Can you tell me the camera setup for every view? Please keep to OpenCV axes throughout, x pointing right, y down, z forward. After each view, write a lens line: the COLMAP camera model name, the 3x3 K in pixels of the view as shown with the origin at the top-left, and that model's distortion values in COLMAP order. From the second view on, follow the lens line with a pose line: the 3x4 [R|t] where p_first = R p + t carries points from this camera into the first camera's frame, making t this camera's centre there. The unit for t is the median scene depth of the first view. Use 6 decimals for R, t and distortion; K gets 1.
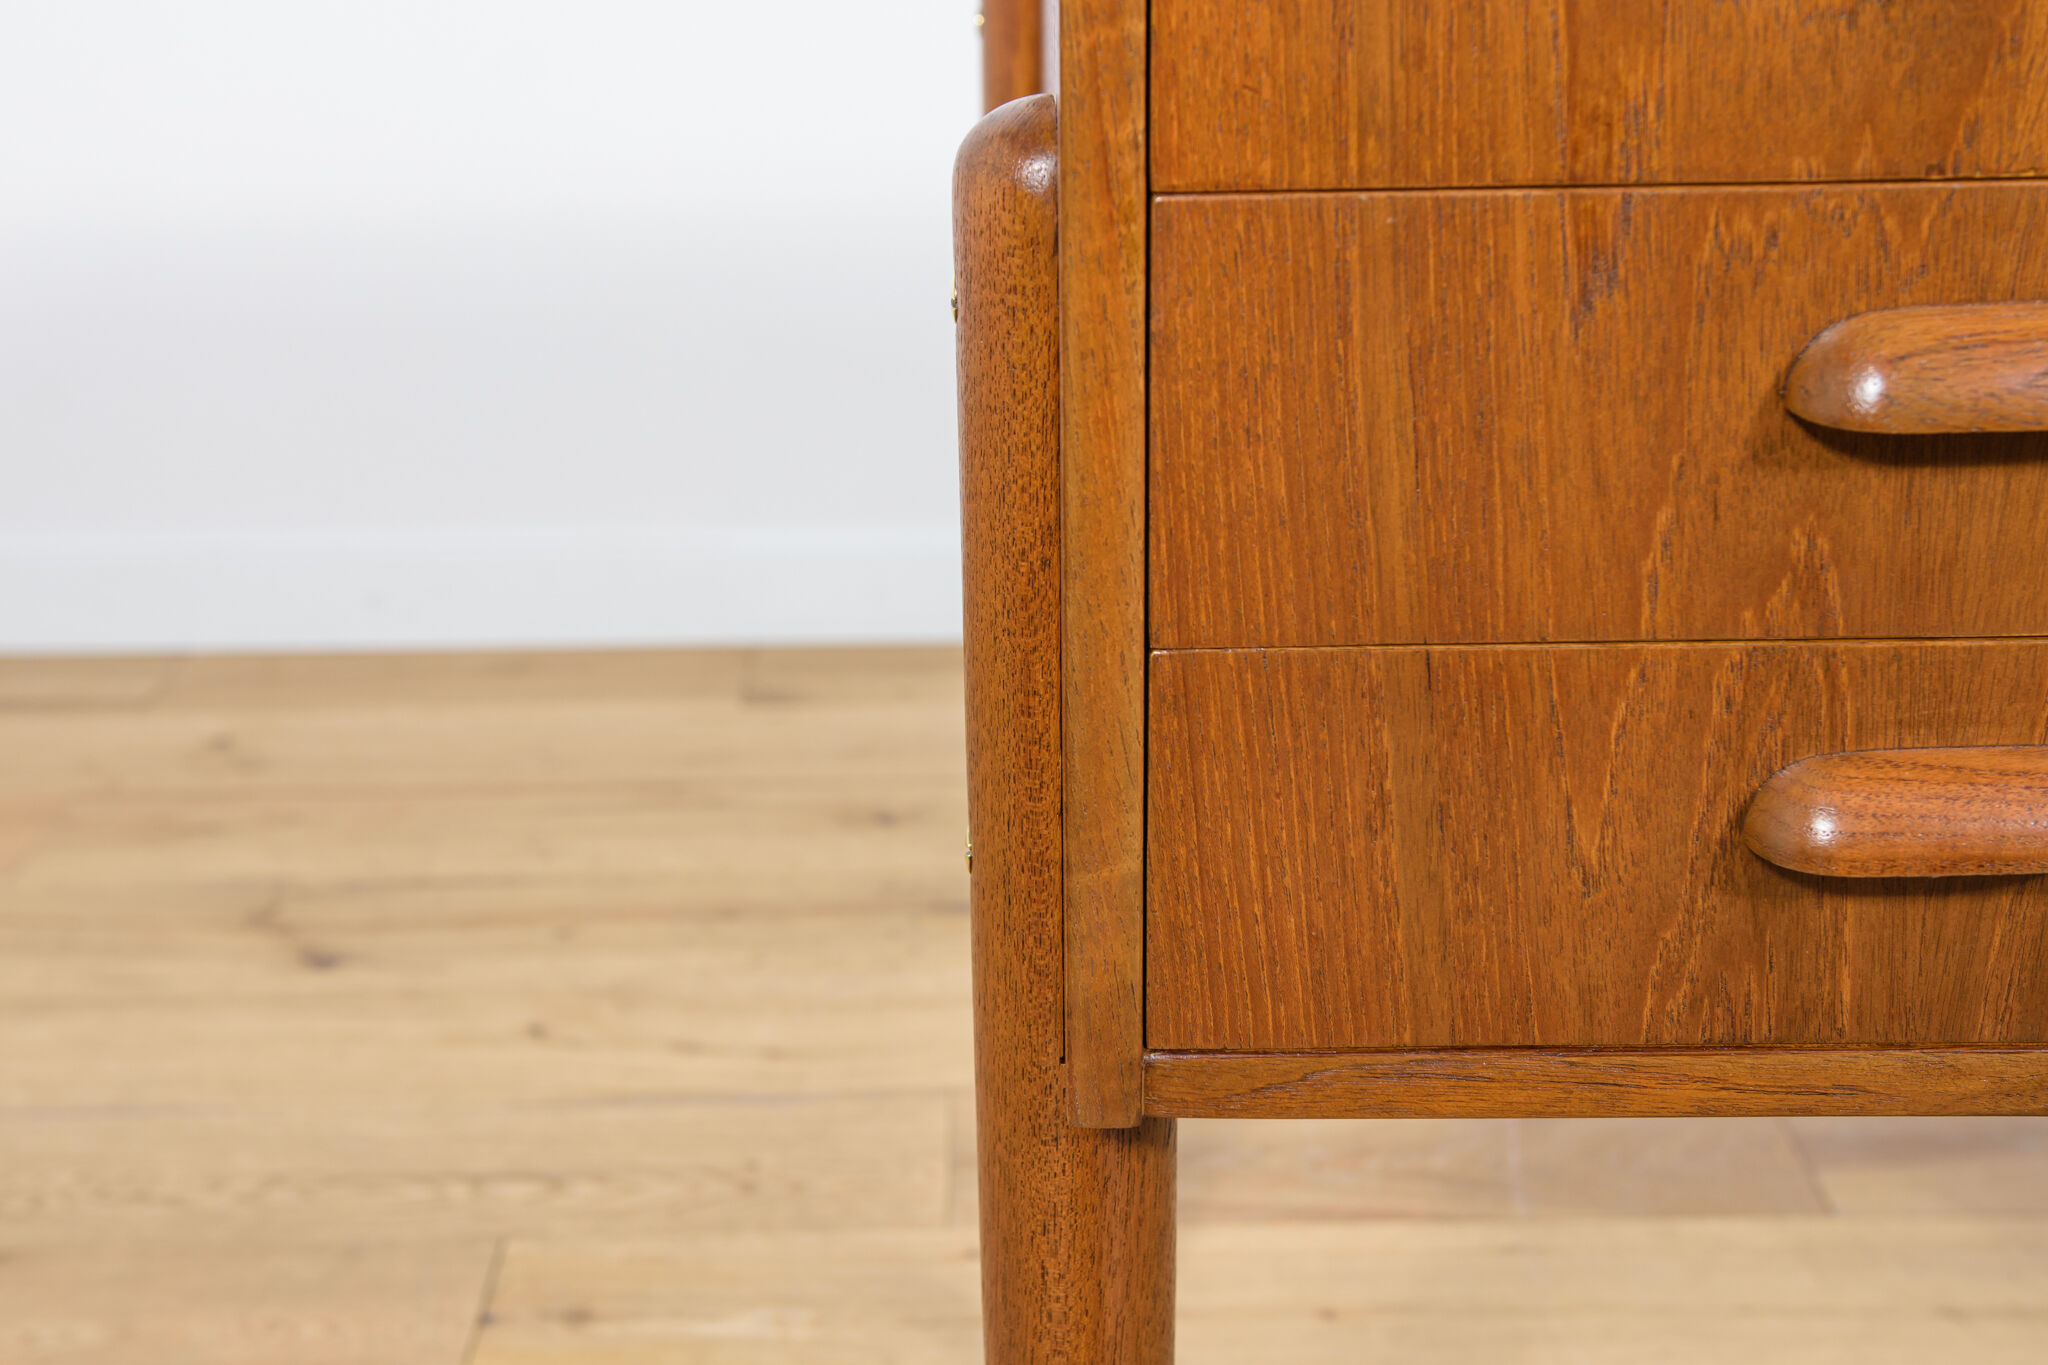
lens RADIAL K [[2759.9, 0, 1027.2], [0, 2759.9, 651.0], [0, 0, 1]] dist [0.069084, 0.018601]
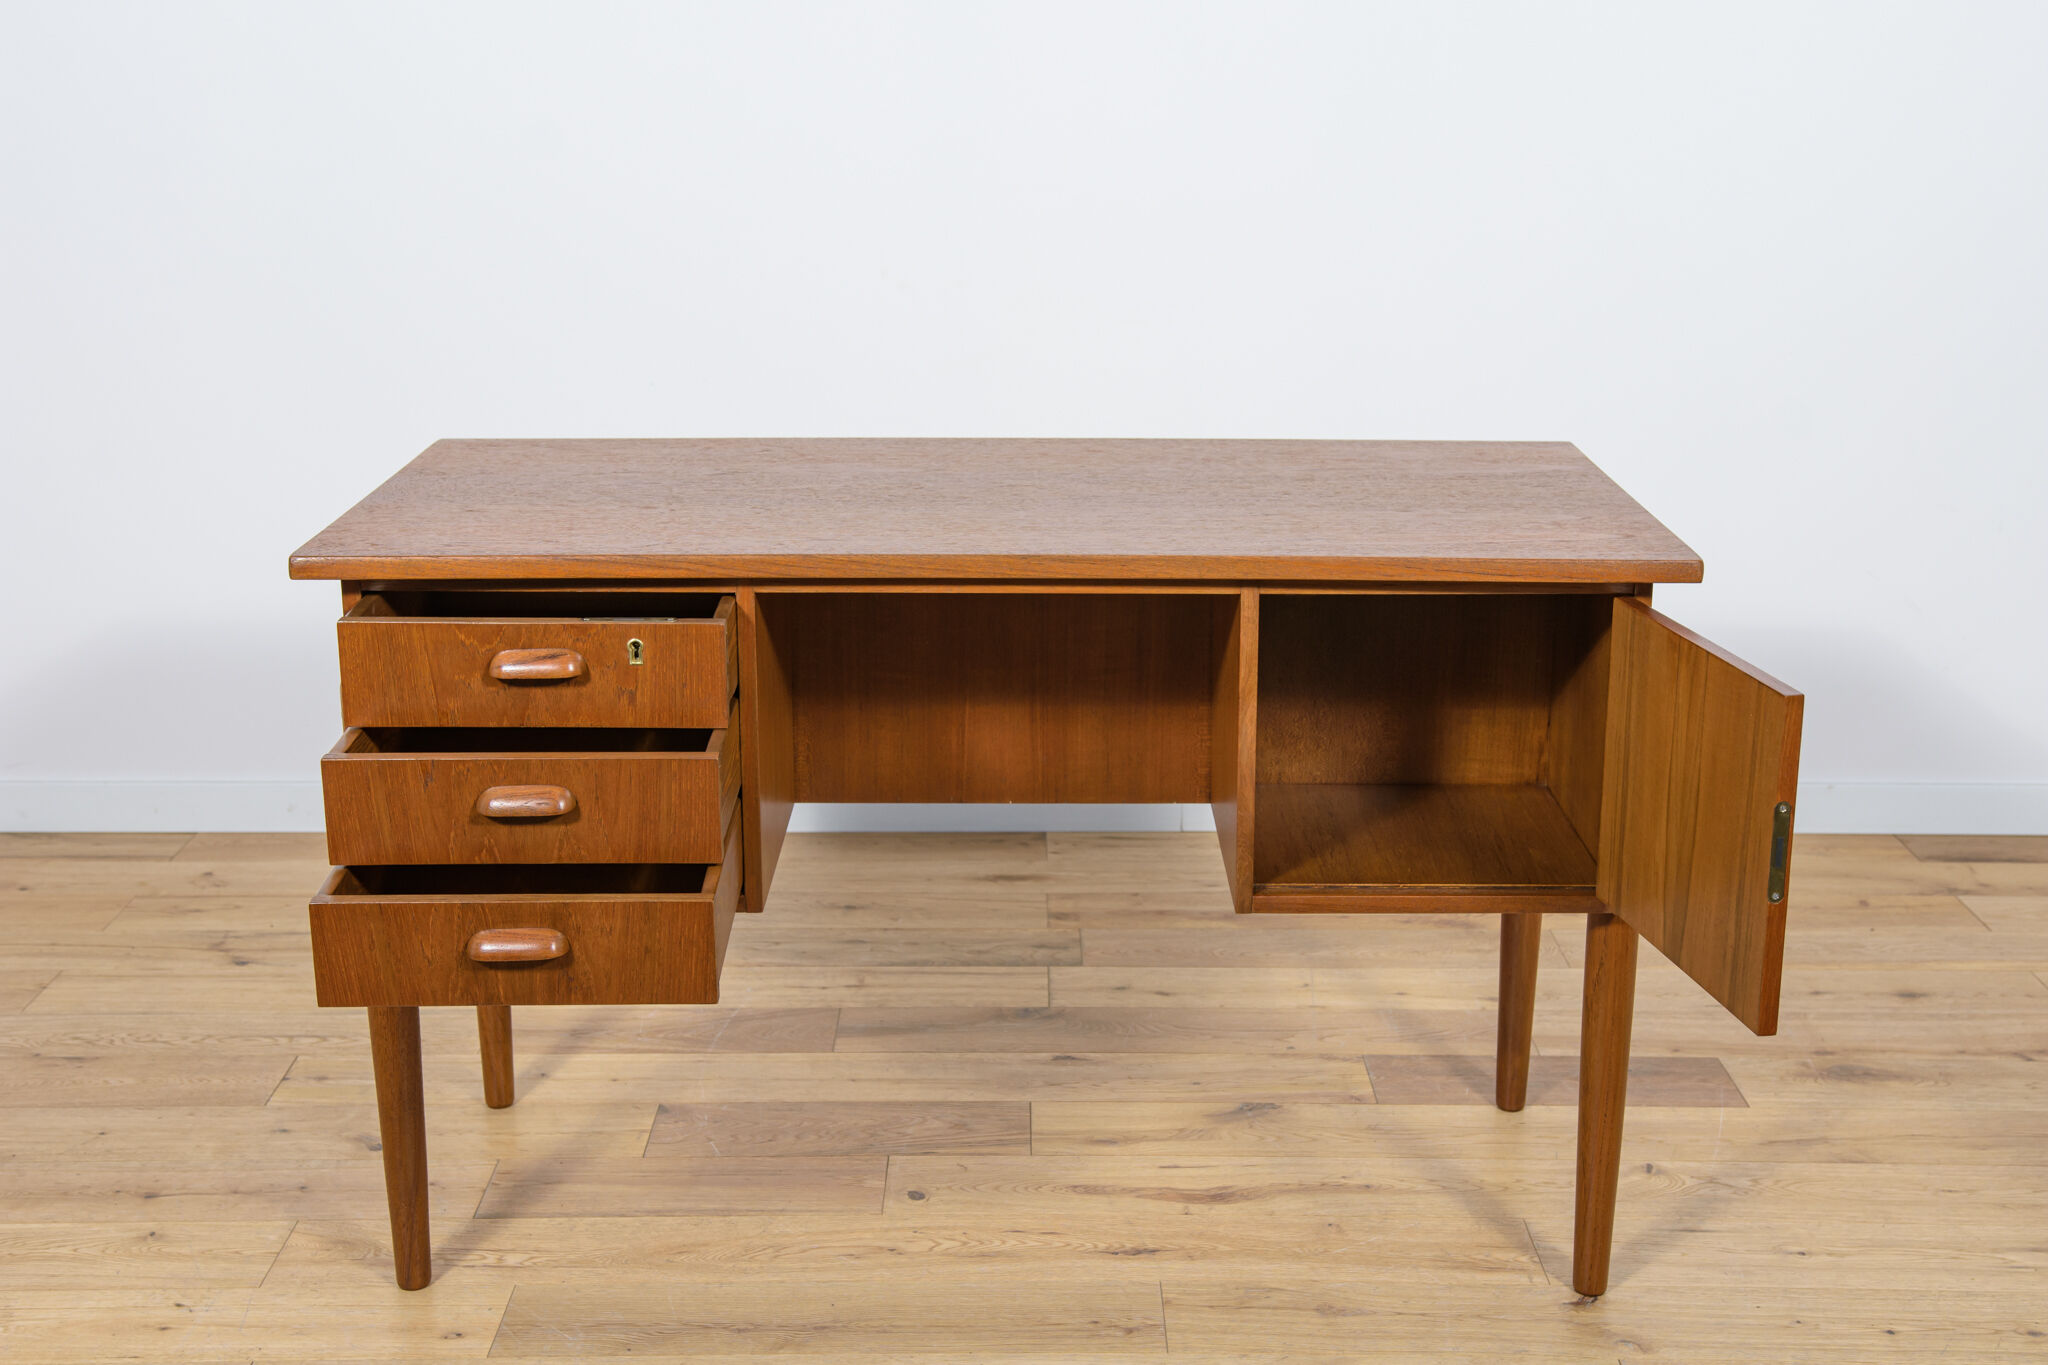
lens RADIAL K [[2517.2, 0, 1024.0], [0, 2517.2, 682.5], [0, 0, 1]] dist [0.025514, 0.178357]
pose [[0.999910, 0.013419, -0.000597, 1.095306], [-0.013420, 0.996189, -0.086183, 0.155543], [-0.000562, 0.086184, 0.996279, -3.075044]]
